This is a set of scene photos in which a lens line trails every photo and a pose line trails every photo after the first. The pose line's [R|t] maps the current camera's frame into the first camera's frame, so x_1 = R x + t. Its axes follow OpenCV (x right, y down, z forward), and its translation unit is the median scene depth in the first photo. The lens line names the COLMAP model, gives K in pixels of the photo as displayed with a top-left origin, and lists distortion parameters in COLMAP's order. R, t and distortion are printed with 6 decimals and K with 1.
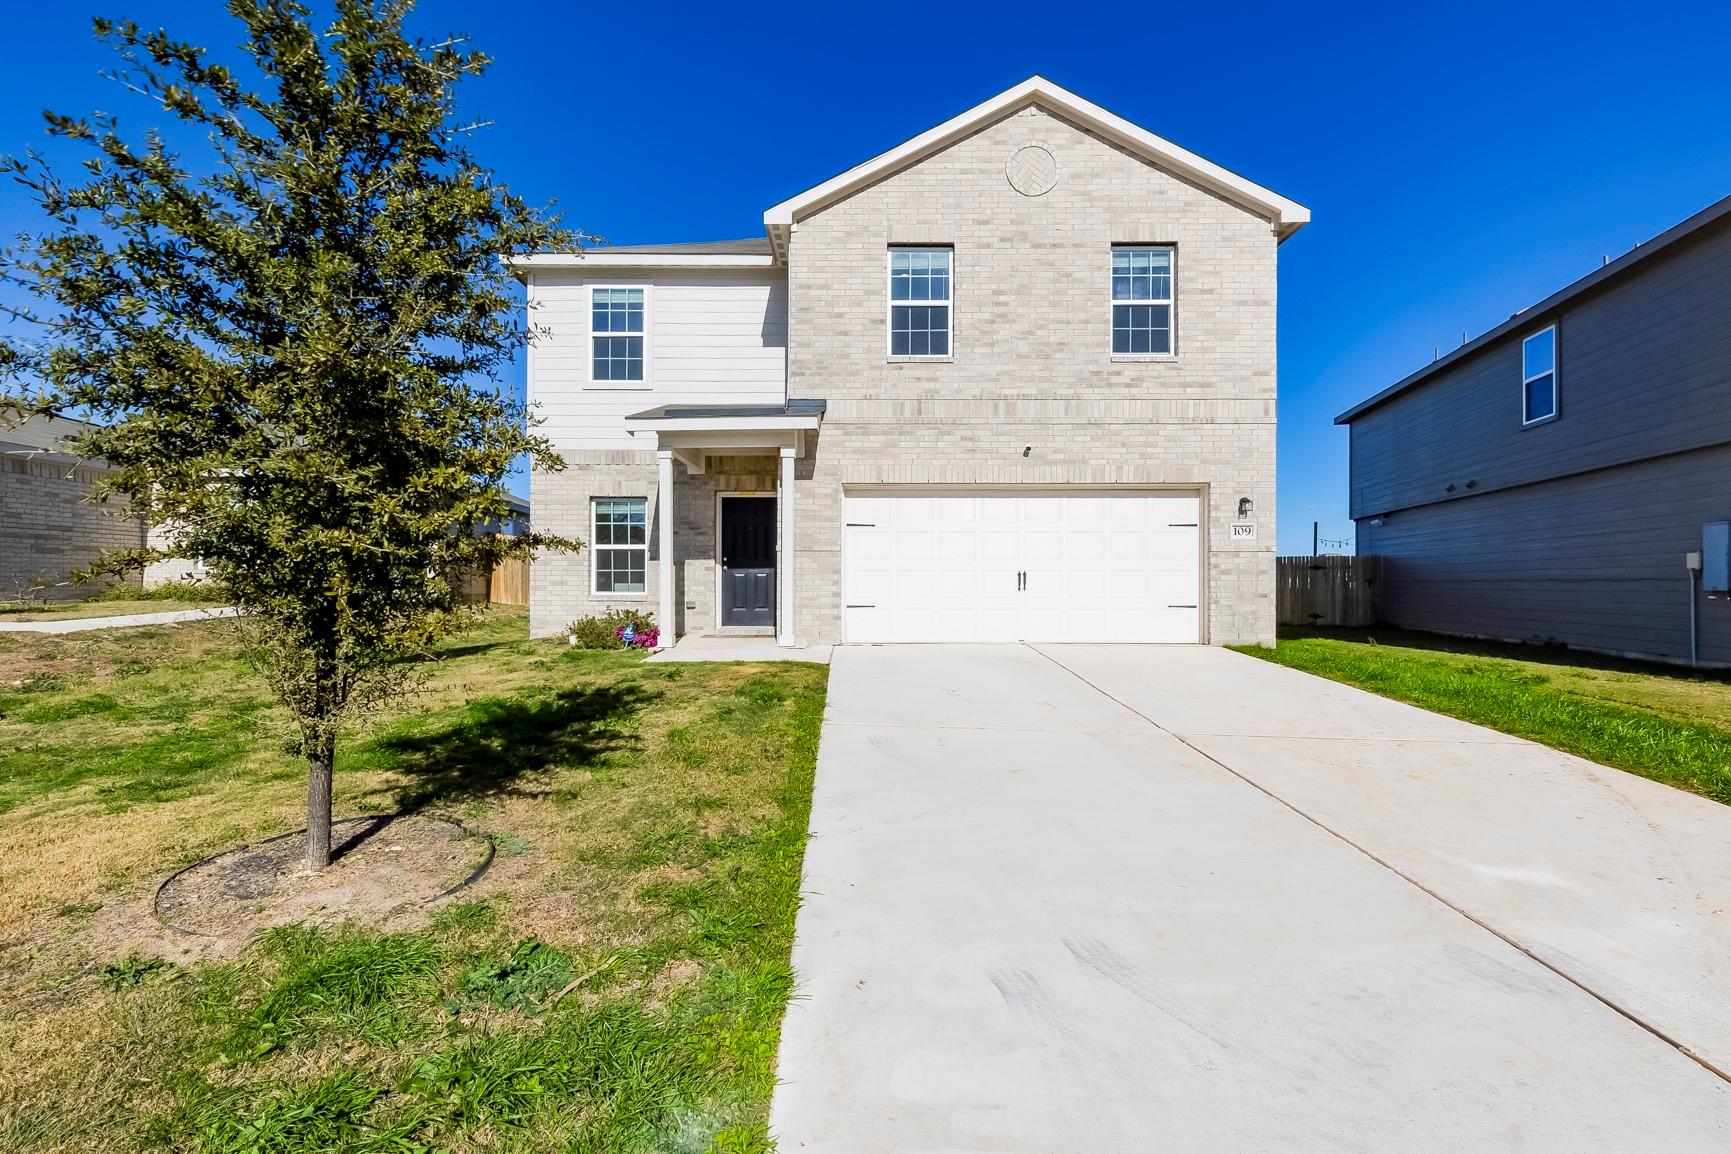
lens RADIAL K [[794.1, 0, 866.9], [0, 794.1, 577.0], [0, 0, 1]] dist [0.003143, -0.000460]
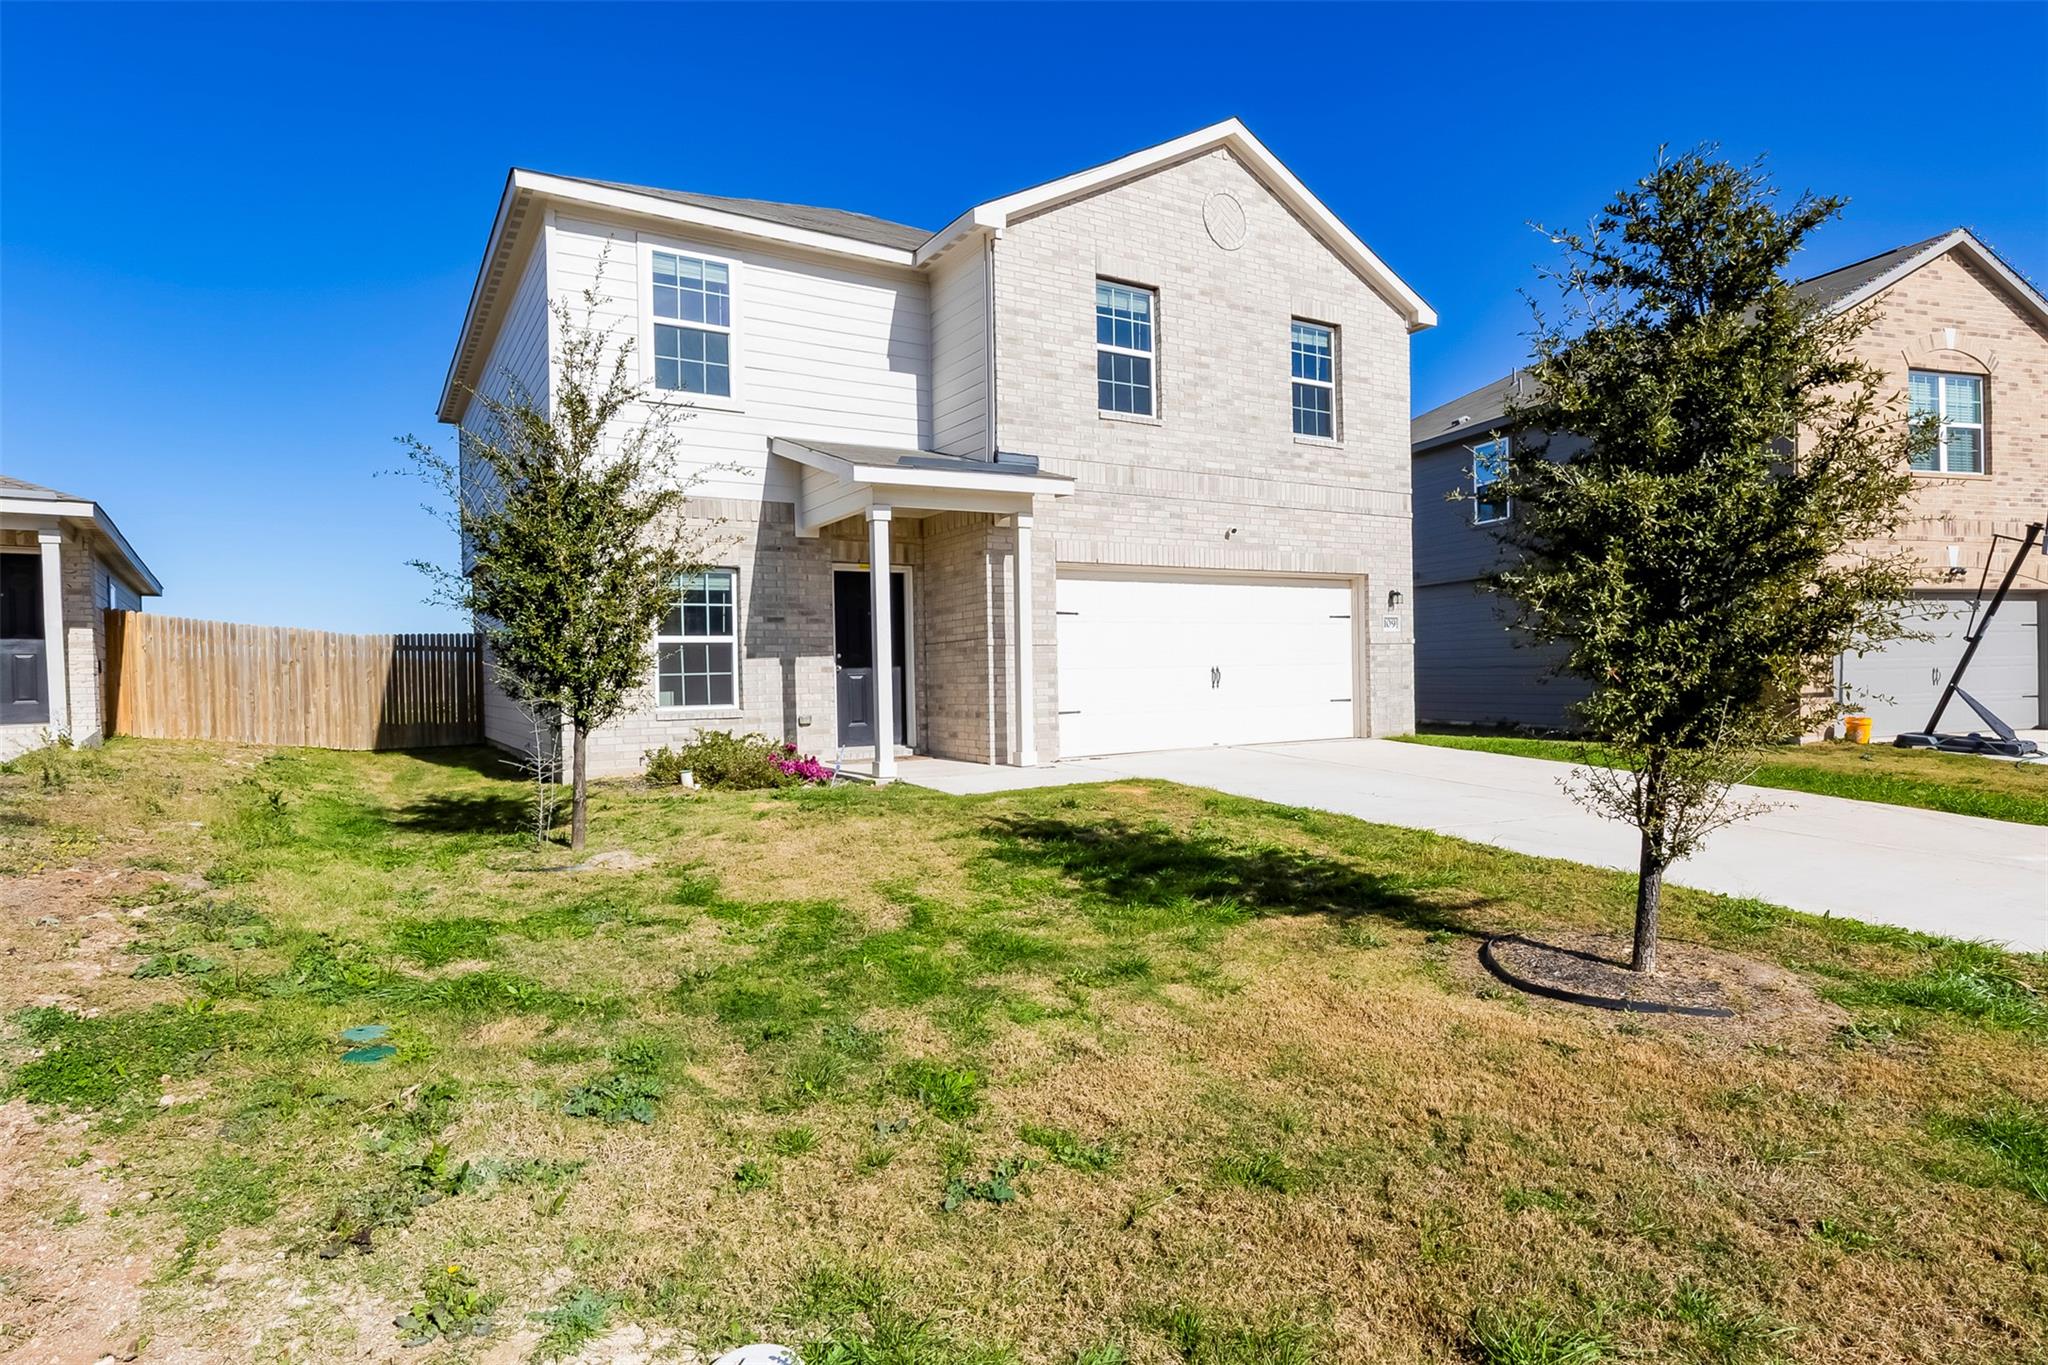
lens RADIAL K [[1102.9, 0, 1024.0], [0, 1102.9, 682.5], [0, 0, 1]] dist [-0.003267, -0.000642]
pose [[0.847817, -0.022783, 0.529799, -0.659360], [0.016836, 0.999729, 0.016049, -0.013178], [-0.530022, -0.004687, 0.847971, 0.061168]]
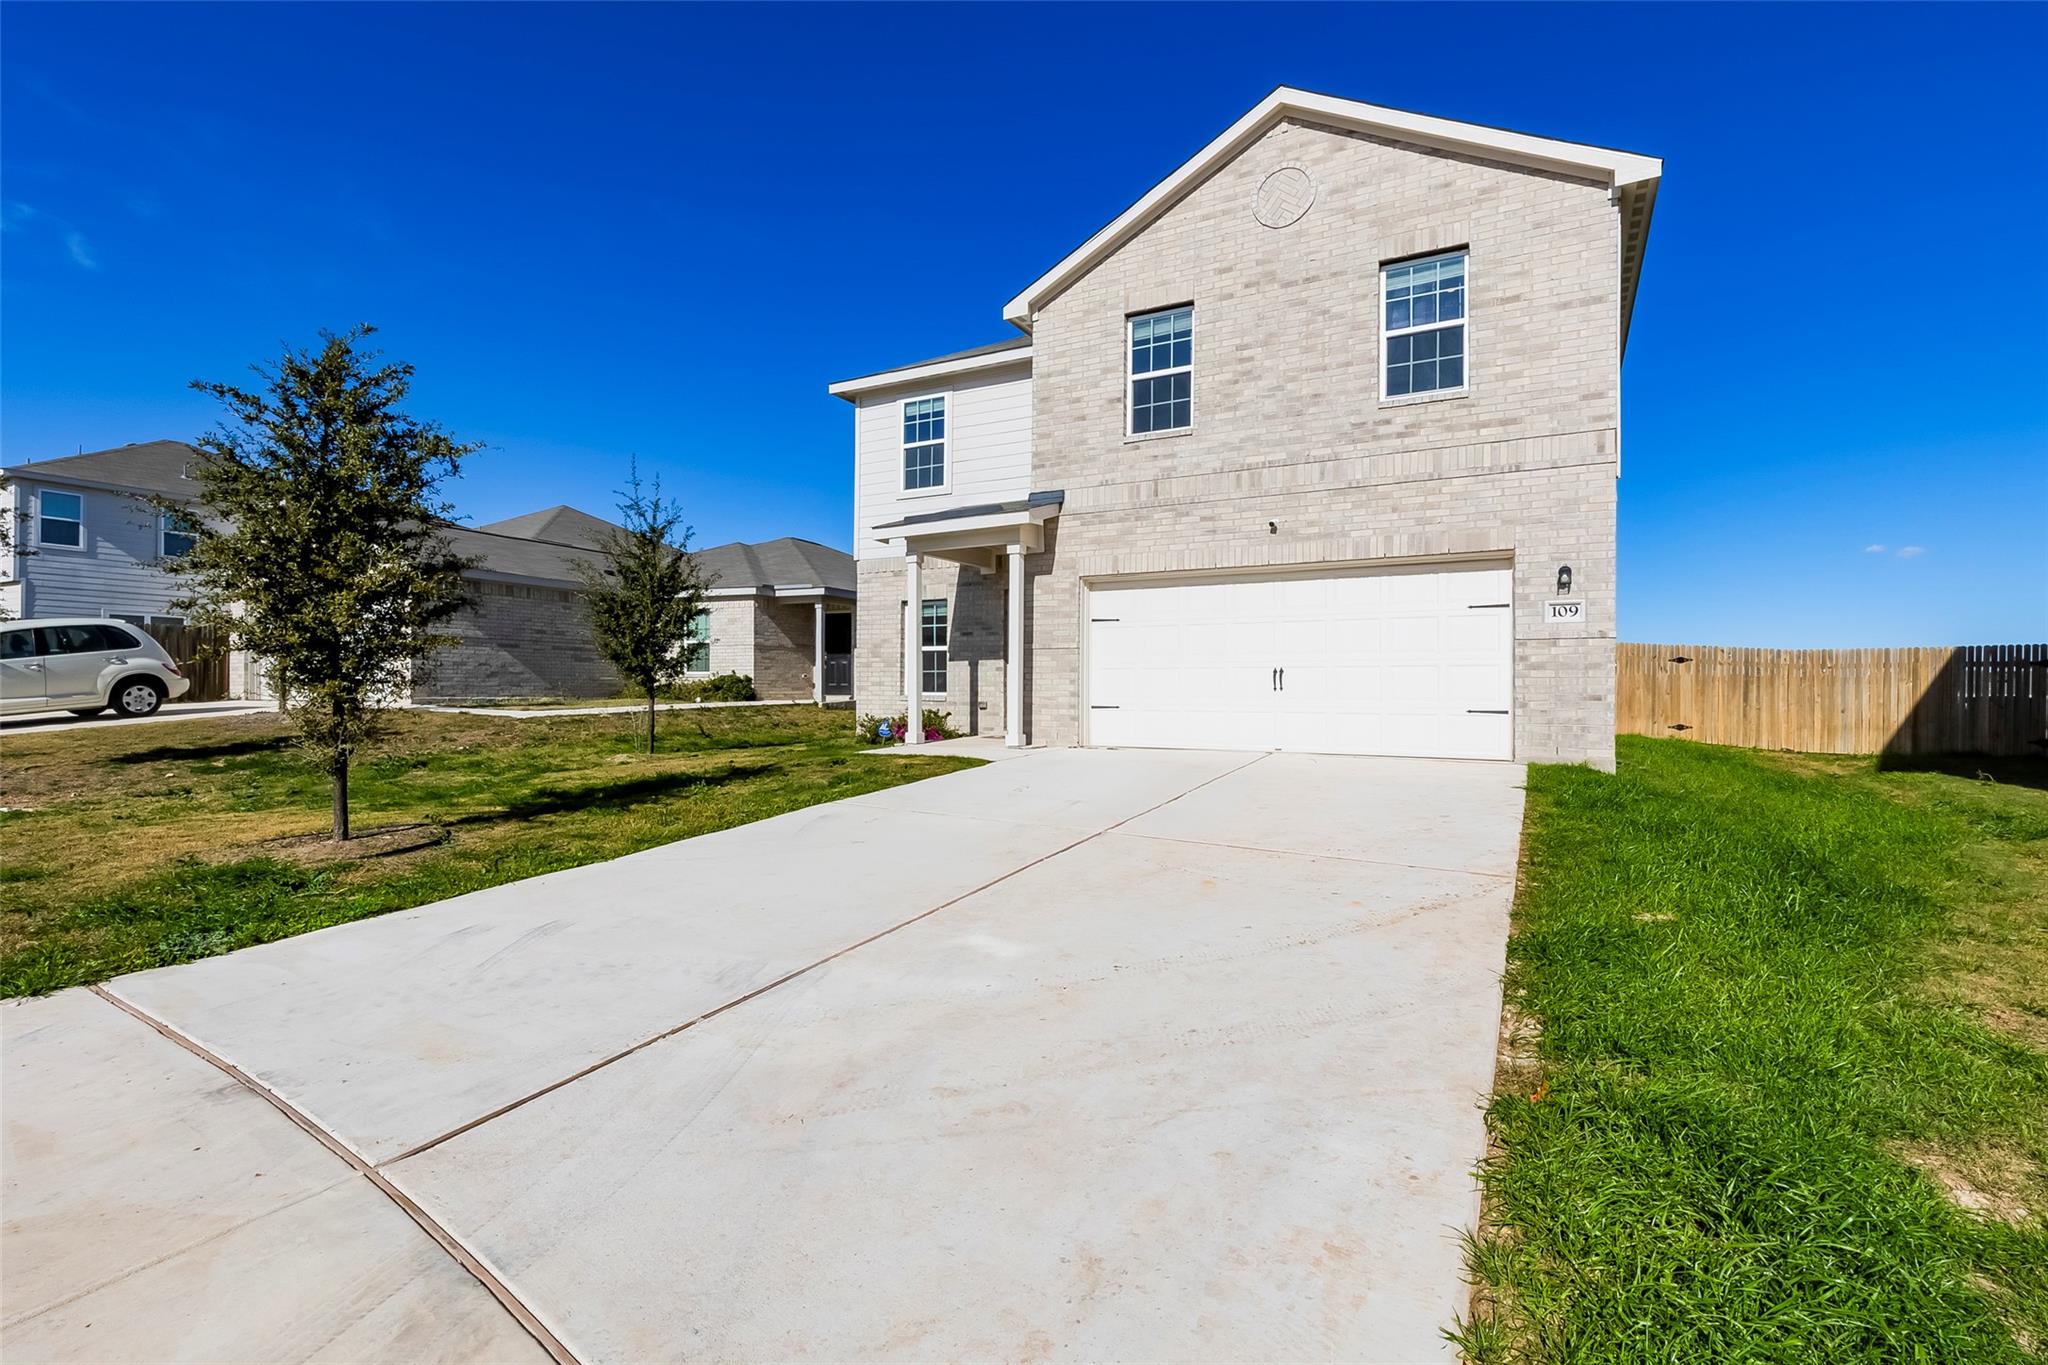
lens RADIAL K [[939.6, 0, 1025.6], [0, 939.6, 682.6], [0, 0, 1]] dist [0.003143, -0.000460]
pose [[0.879088, -0.001547, -0.476657, 0.446727], [-0.000101, 0.999994, -0.003431, 0.012271], [0.476660, 0.003065, 0.879082, -0.016026]]
